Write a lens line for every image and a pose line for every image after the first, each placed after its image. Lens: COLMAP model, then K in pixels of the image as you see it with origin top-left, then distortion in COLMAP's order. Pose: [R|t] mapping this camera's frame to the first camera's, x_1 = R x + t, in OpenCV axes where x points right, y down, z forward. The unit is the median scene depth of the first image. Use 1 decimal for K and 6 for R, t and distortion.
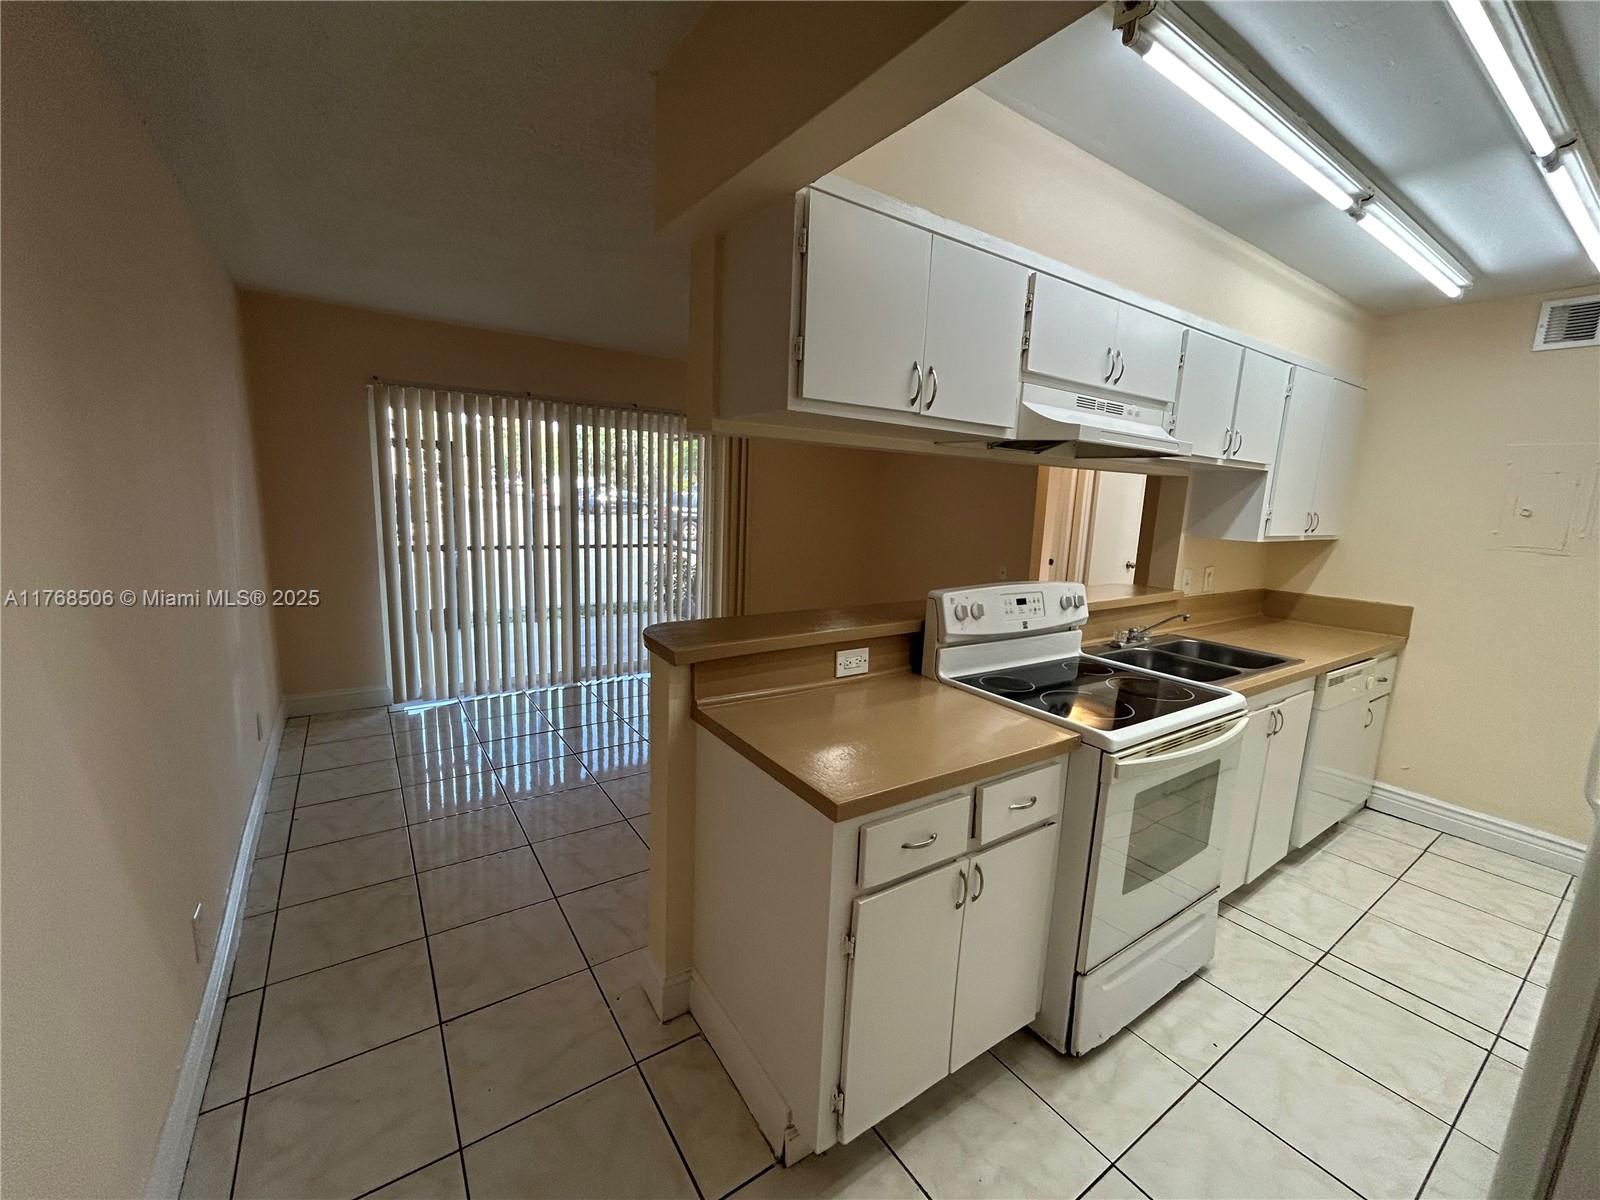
lens RADIAL K [[649.8, 0, 800.0], [0, 649.8, 600.0], [0, 0, 1]] dist [0.000315, -0.000205]
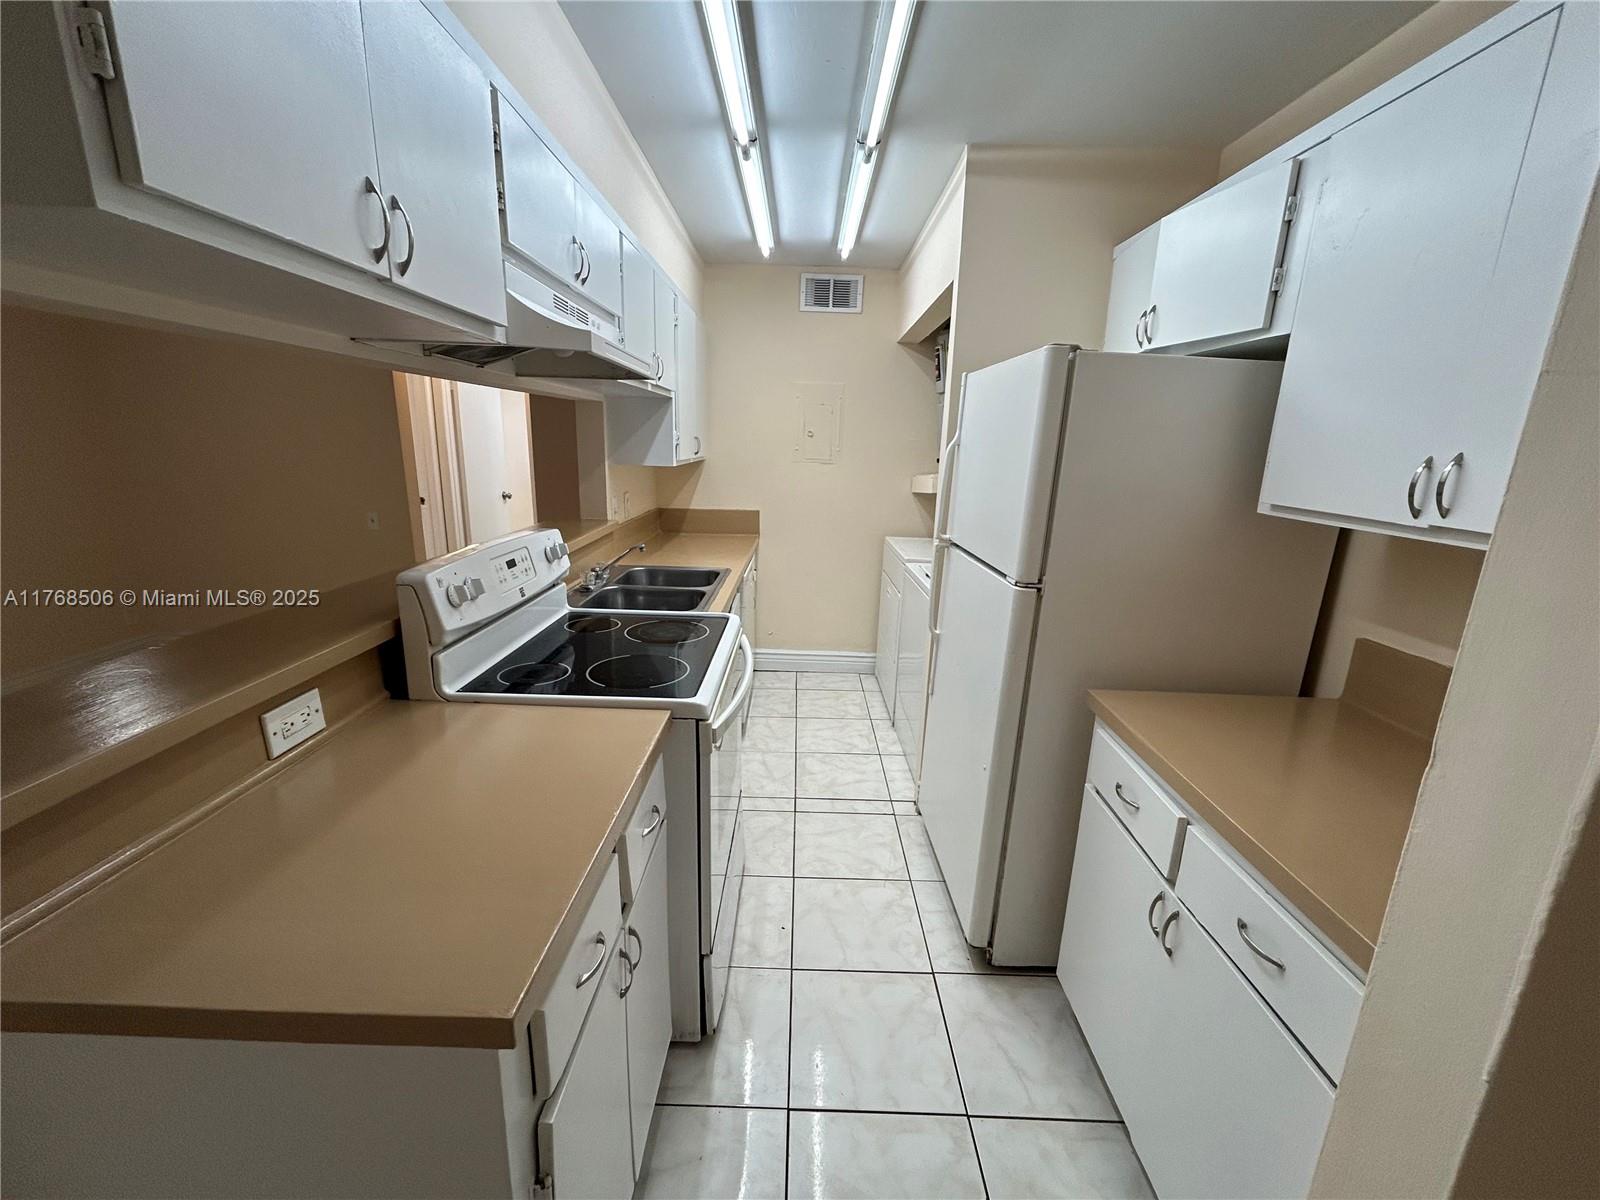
lens RADIAL K [[649.8, 0, 800.0], [0, 649.8, 600.0], [0, 0, 1]] dist [0.000315, -0.000205]
pose [[0.573505, -0.220537, 0.788958, -0.091435], [0.131229, 0.975377, 0.177255, -0.052077], [-0.808623, 0.001877, 0.588325, 0.286919]]
